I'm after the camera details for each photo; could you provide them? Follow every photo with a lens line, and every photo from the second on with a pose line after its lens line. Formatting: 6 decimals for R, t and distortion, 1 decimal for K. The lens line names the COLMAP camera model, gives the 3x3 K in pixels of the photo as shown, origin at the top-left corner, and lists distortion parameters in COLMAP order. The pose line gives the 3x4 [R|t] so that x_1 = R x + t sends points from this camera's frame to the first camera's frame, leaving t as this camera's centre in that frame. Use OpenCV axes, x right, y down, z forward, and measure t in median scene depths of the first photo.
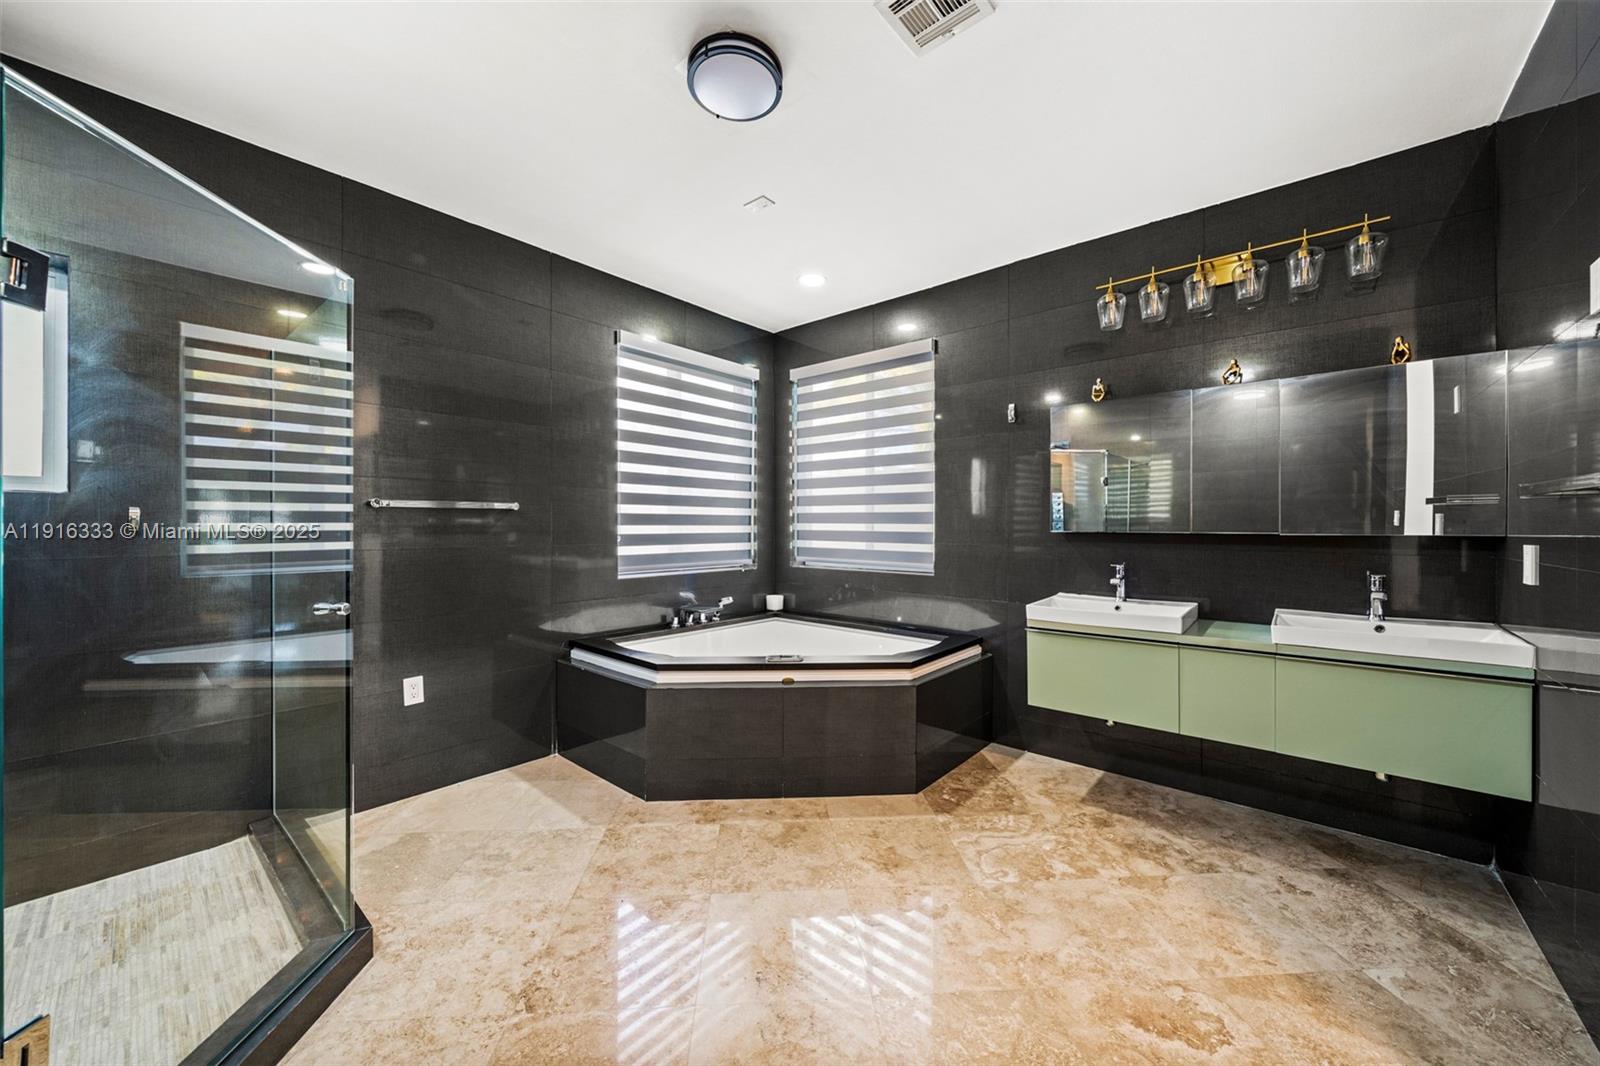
lens RADIAL K [[598.1, 0, 794.9], [0, 598.1, 527.8], [0, 0, 1]] dist [-0.000102, -0.000463]
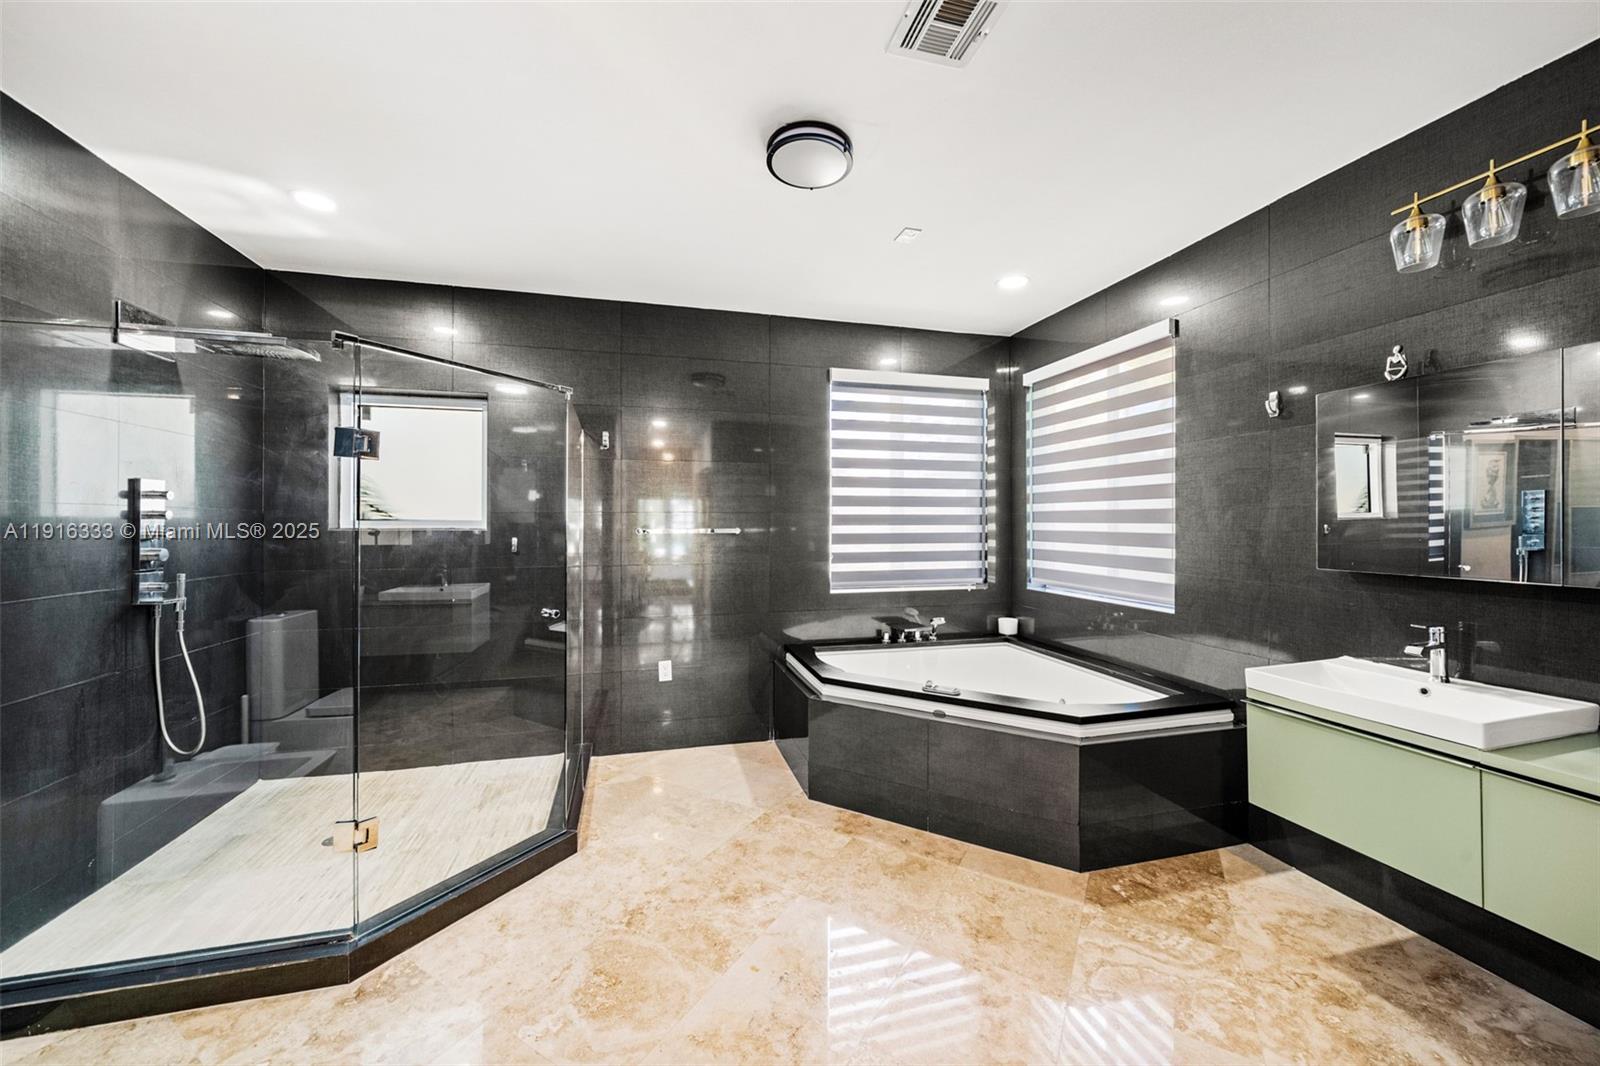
lens RADIAL K [[598.1, 0, 775.5], [0, 598.1, 522.9], [0, 0, 1]] dist [-0.000102, -0.000463]
pose [[0.818126, -0.005555, -0.575012, 0.334377], [0.001478, 0.999970, -0.007557, -0.047483], [0.575037, 0.005333, 0.818110, 0.047830]]
